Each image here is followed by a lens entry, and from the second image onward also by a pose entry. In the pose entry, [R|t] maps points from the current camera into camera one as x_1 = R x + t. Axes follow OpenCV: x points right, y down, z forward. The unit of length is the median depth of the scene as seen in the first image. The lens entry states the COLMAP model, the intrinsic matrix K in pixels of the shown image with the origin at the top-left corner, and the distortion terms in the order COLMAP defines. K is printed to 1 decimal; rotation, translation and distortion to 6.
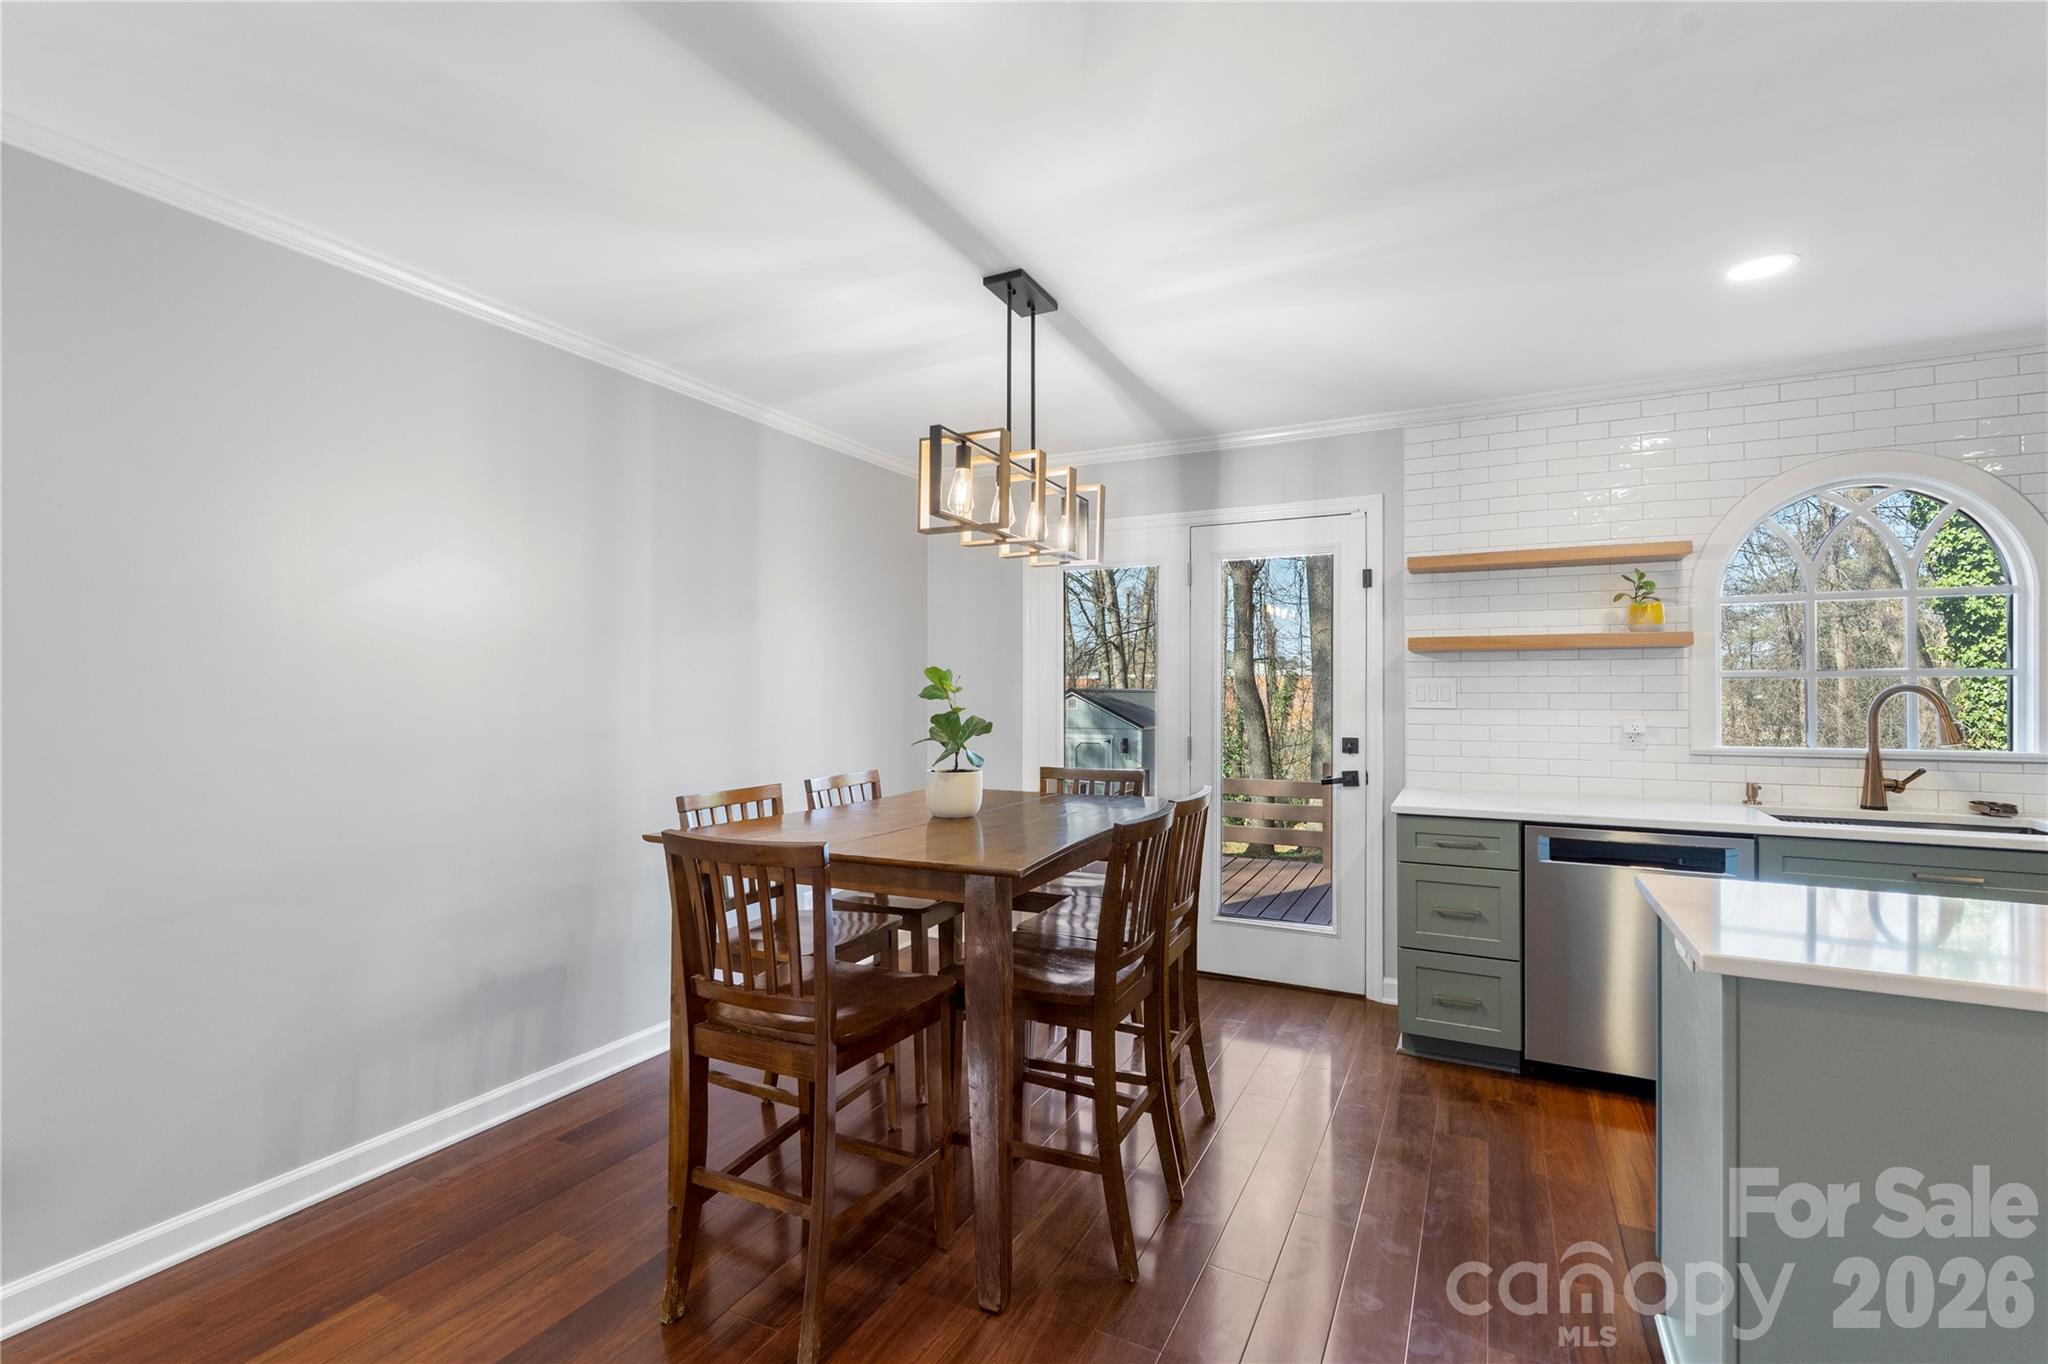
lens RADIAL K [[904.9, 0, 1030.2], [0, 904.9, 681.0], [0, 0, 1]] dist [-0.003689, -0.000696]
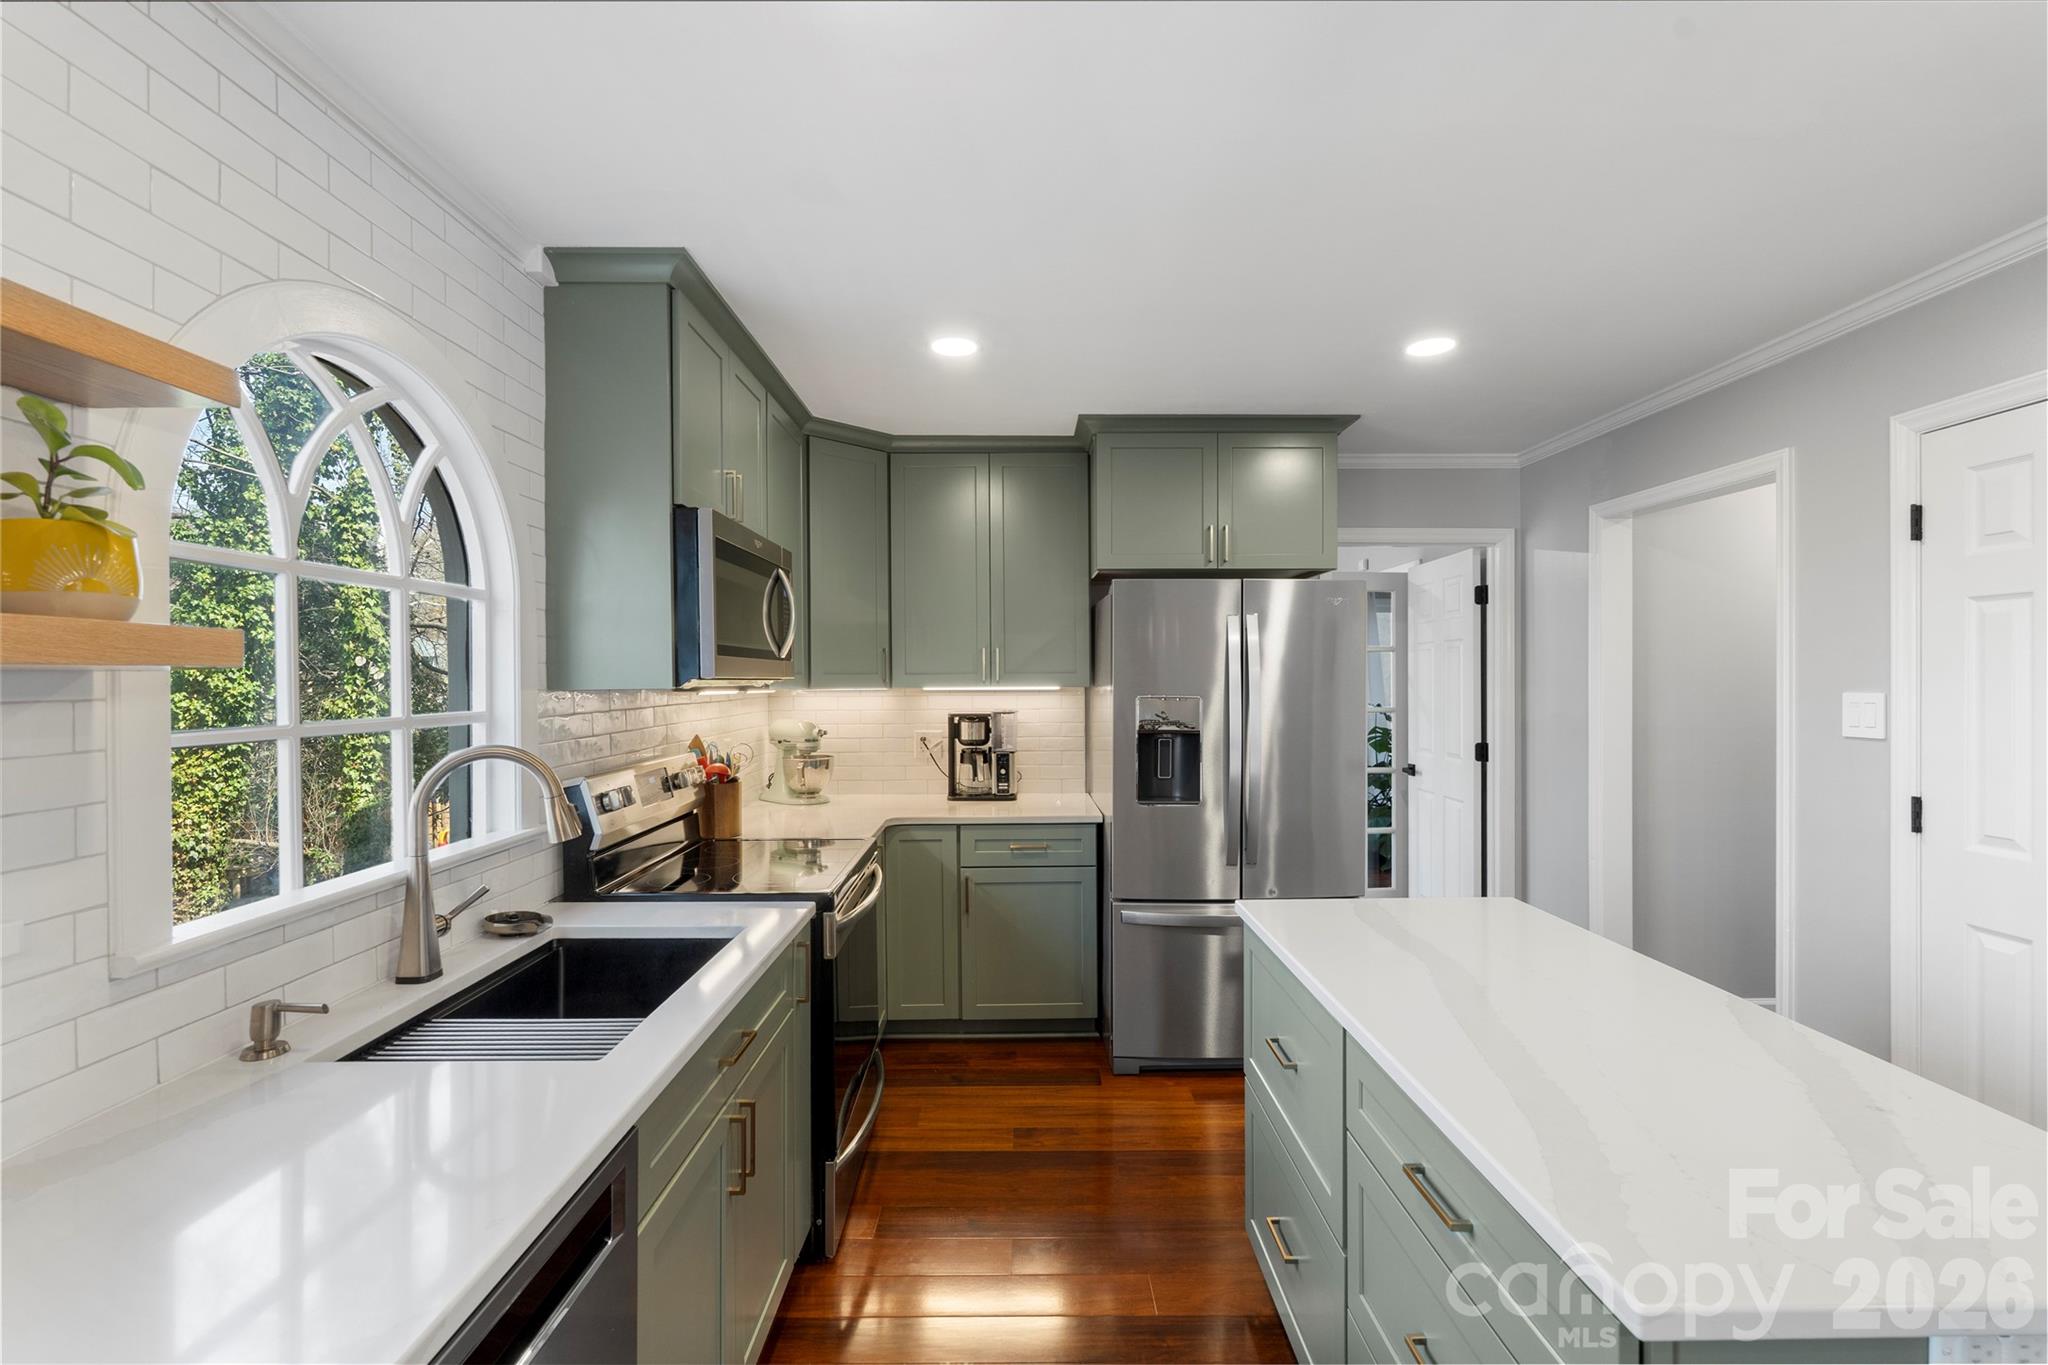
lens RADIAL K [[904.9, 0, 1024.9], [0, 904.9, 681.5], [0, 0, 1]] dist [-0.003689, -0.000696]
pose [[-0.464901, -0.004151, 0.885353, 0.254613], [-0.008168, 0.999967, 0.000399, -0.034244], [-0.885325, -0.007046, -0.464920, 0.821683]]
